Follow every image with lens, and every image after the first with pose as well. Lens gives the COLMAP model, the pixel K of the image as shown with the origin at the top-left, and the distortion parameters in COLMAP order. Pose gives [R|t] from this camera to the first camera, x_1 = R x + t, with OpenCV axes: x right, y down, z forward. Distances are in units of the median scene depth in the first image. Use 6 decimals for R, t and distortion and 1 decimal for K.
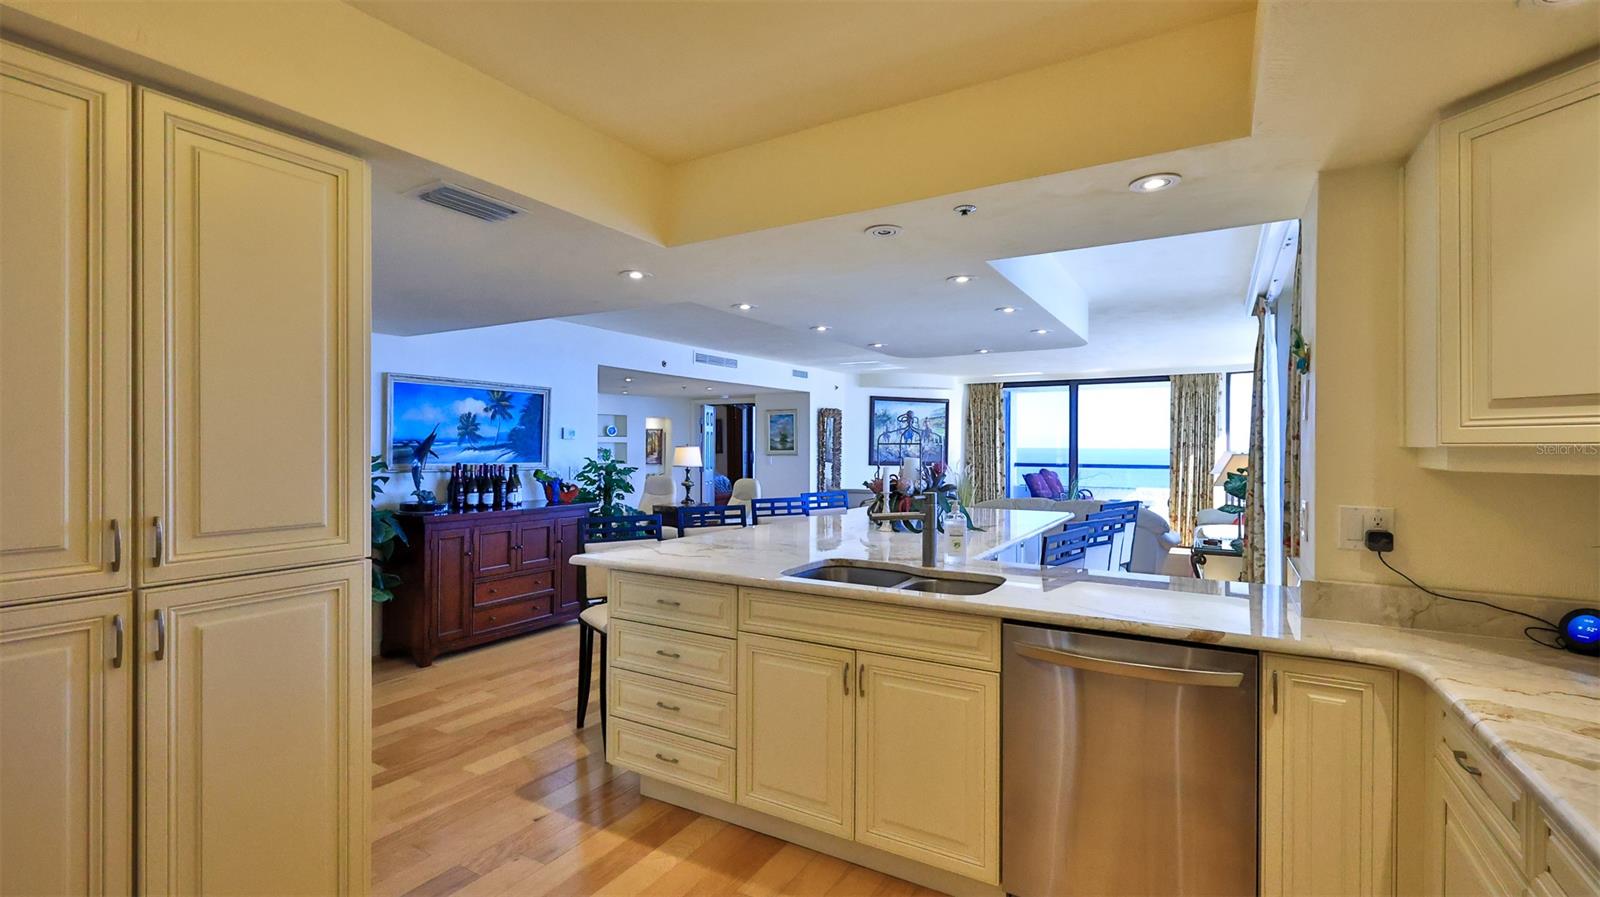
lens RADIAL K [[707.7, 0, 798.1], [0, 707.7, 445.4], [0, 0, 1]] dist [-0.000063, -0.000075]
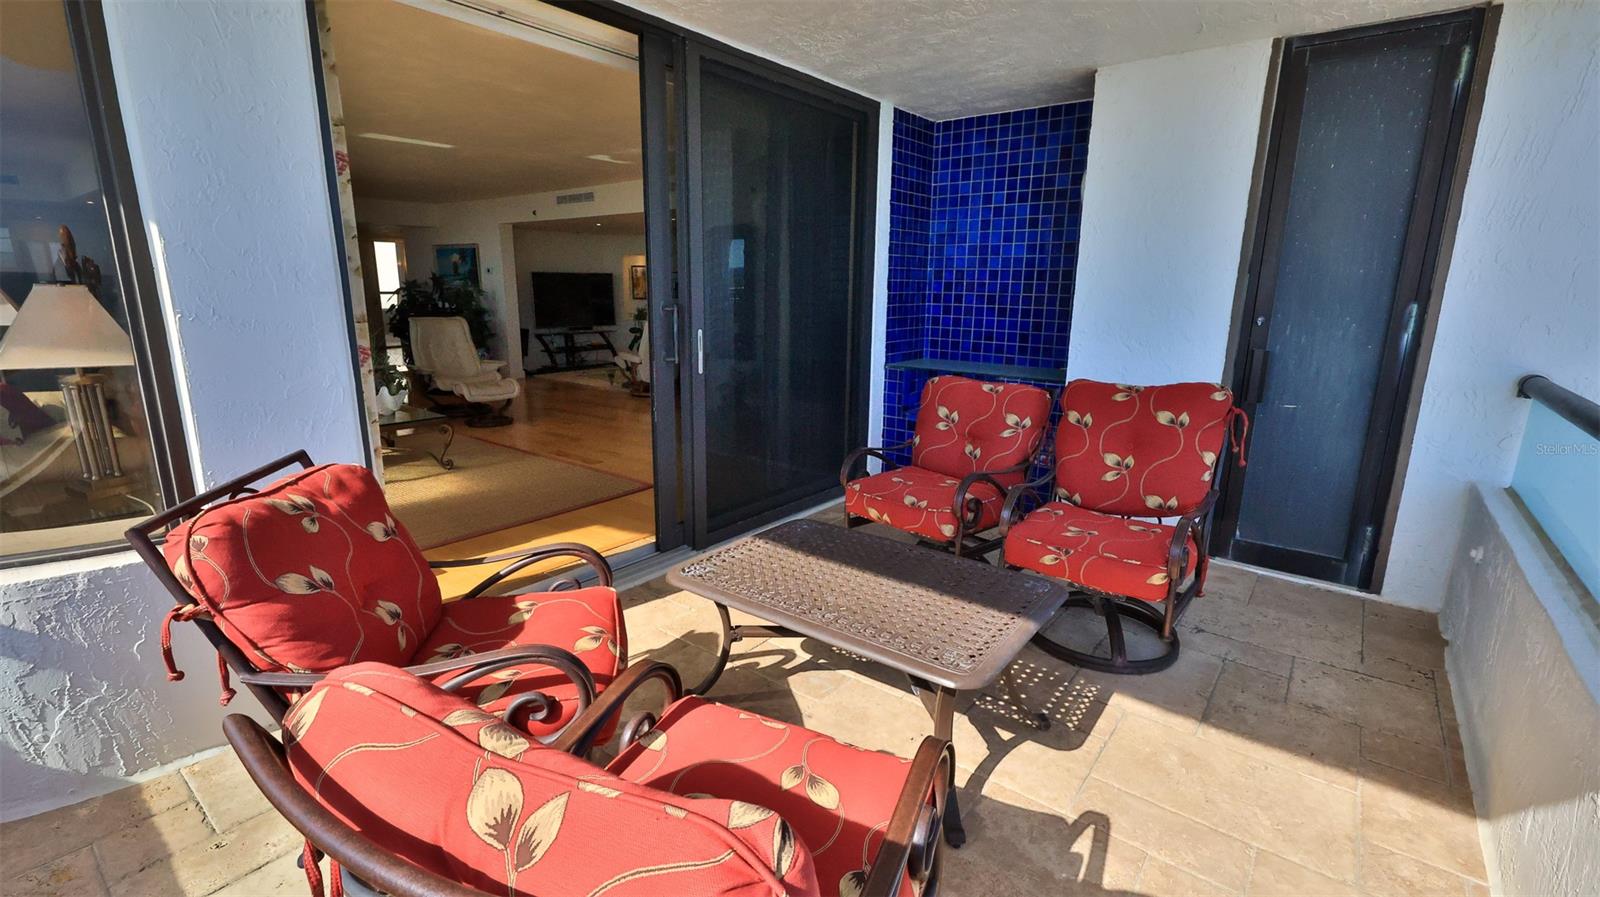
lens RADIAL K [[707.7, 0, 794.5], [0, 707.7, 443.4], [0, 0, 1]] dist [-0.000063, -0.000075]
pose [[-0.138637, 0.215368, -0.966642, 0.774286], [-0.011703, 0.975643, 0.219052, 0.003758], [0.990274, 0.041682, -0.132740, 1.197844]]
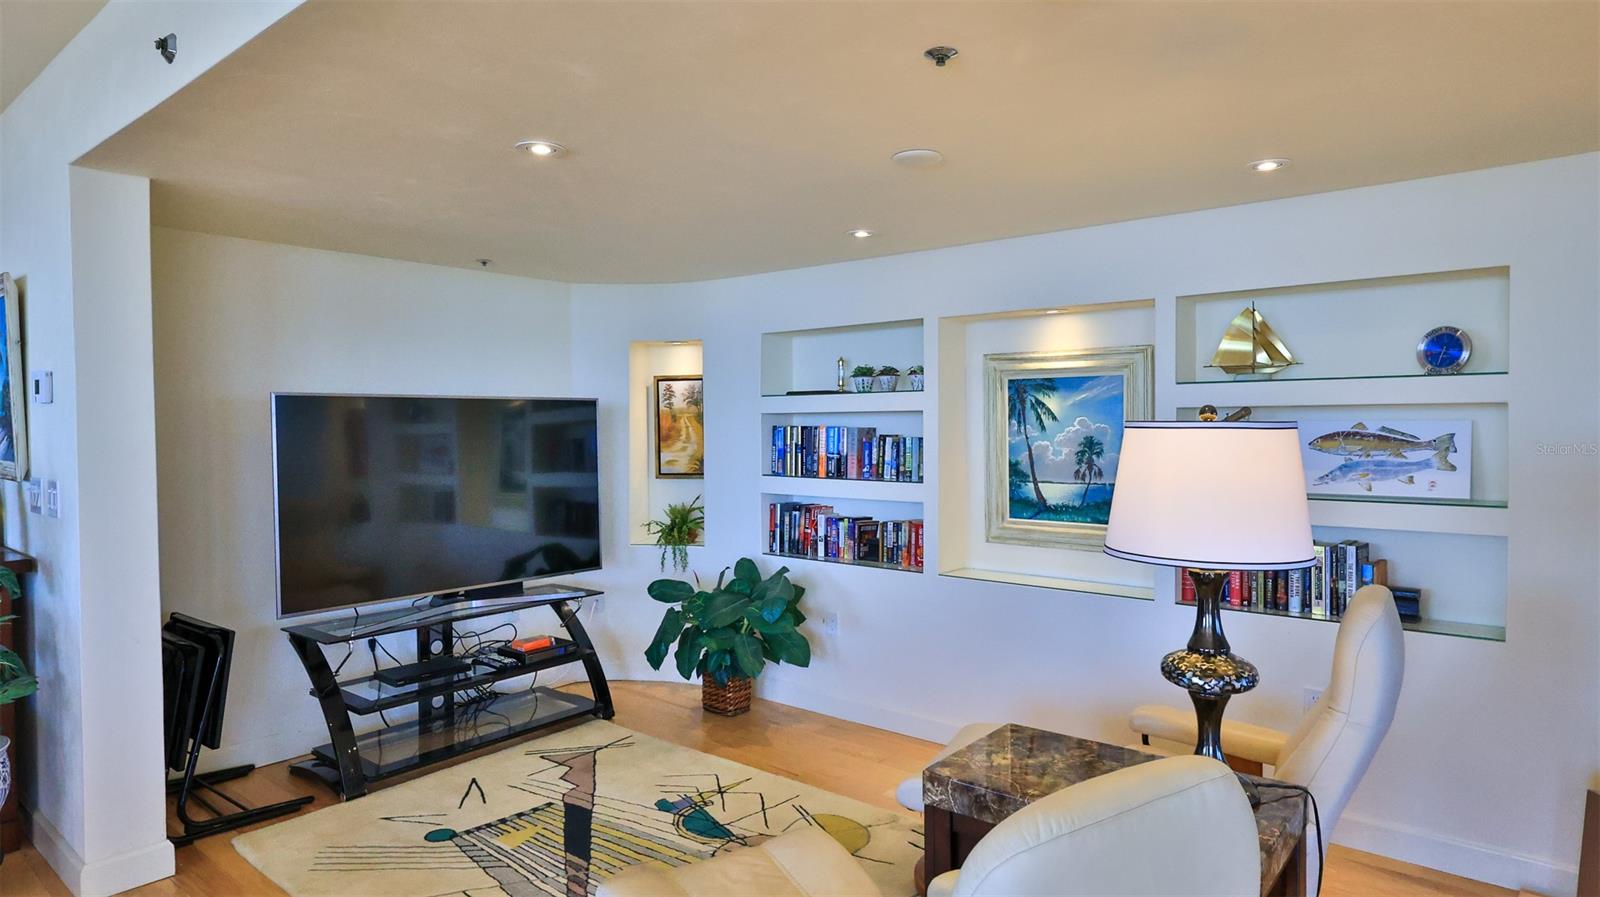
lens RADIAL K [[903.6, 0, 798.5], [0, 903.6, 444.7], [0, 0, 1]] dist [-0.007709, -0.000379]
pose [[-0.160676, 0.026809, -0.986643, 0.041951], [0.004581, 0.999641, 0.026416, 0.000146], [0.986997, -0.000275, -0.160741, 0.899804]]
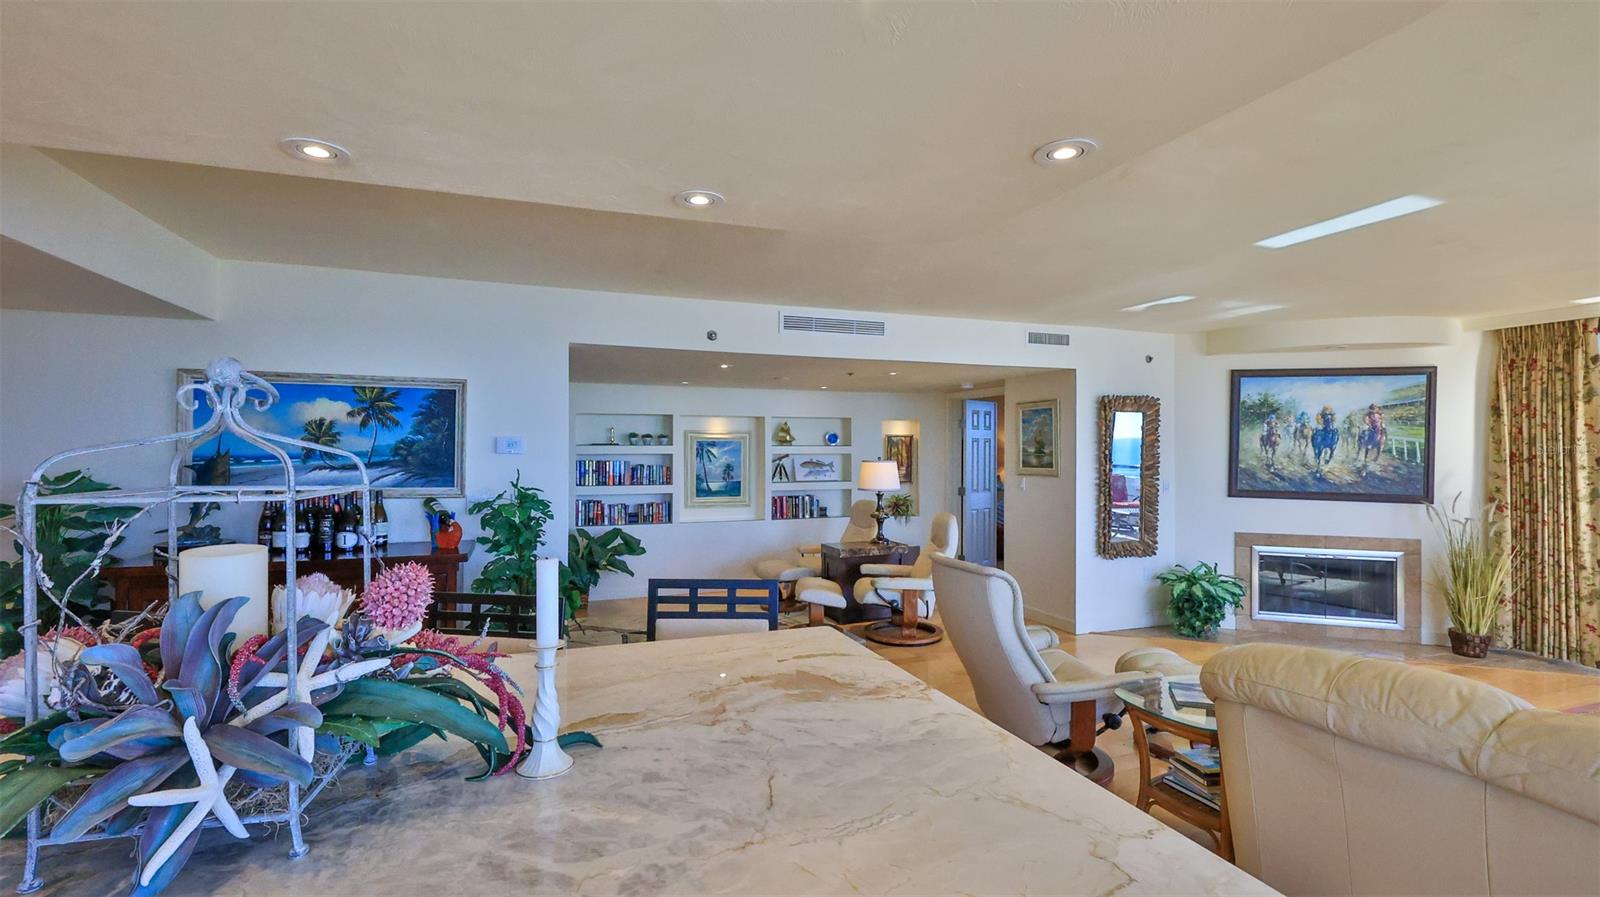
lens RADIAL K [[707.7, 0, 793.3], [0, 707.7, 446.6], [0, 0, 1]] dist [-0.000063, -0.000075]
pose [[0.777822, -0.002209, -0.628481, 0.199132], [-0.001872, 0.999981, -0.005832, -0.007444], [0.628482, 0.005712, 0.777803, 0.395647]]
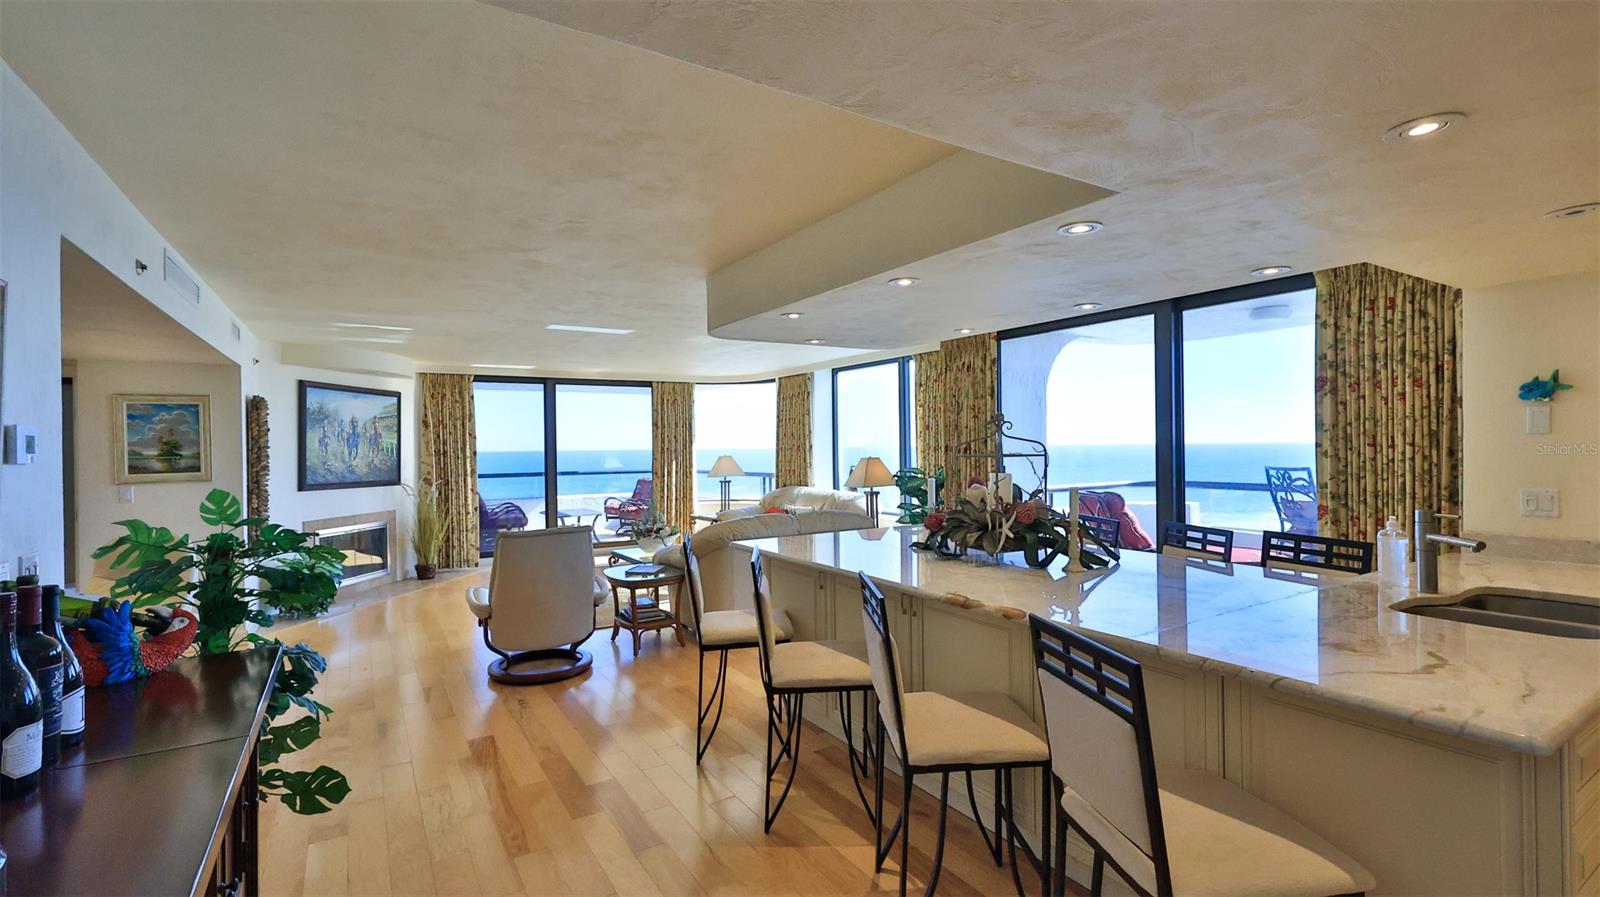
lens RADIAL K [[707.7, 0, 792.2], [0, 707.7, 446.9], [0, 0, 1]] dist [-0.000063, -0.000075]
pose [[0.468193, -0.011012, 0.883557, -0.268152], [0.014688, 0.999881, 0.004678, -0.008030], [-0.883504, 0.010787, 0.468299, 0.355385]]
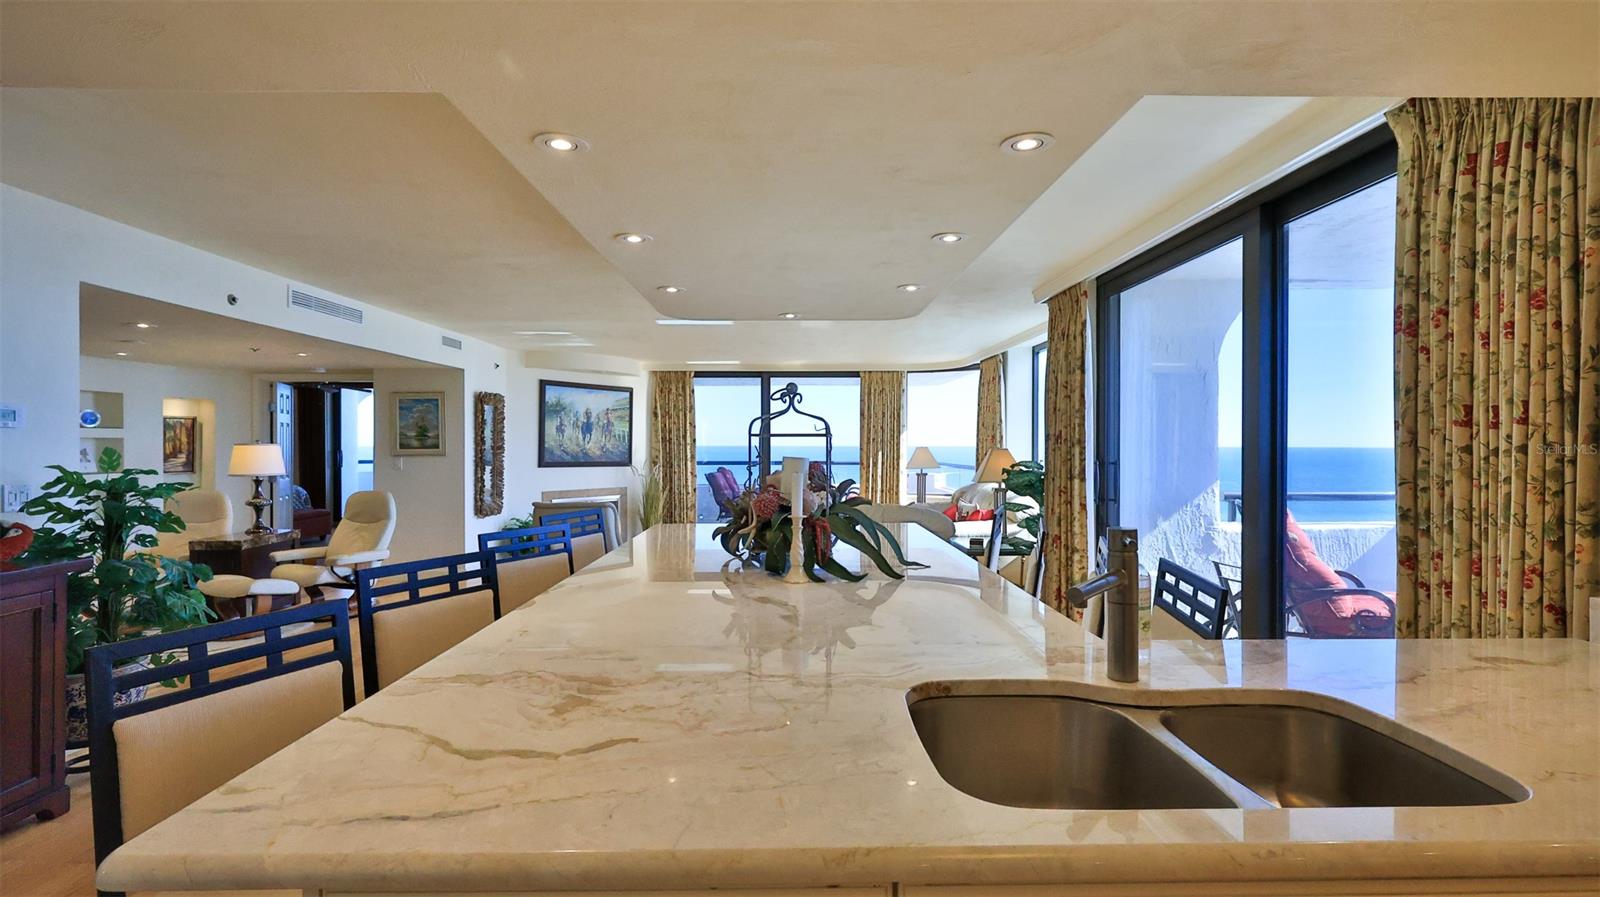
lens RADIAL K [[707.7, 0, 798.2], [0, 707.7, 445.4], [0, 0, 1]] dist [-0.000063, -0.000075]
pose [[0.851963, -0.004022, 0.523586, -0.071841], [0.002606, 0.999991, 0.003440, 0.001918], [-0.523595, -0.001566, 0.851966, 0.194473]]
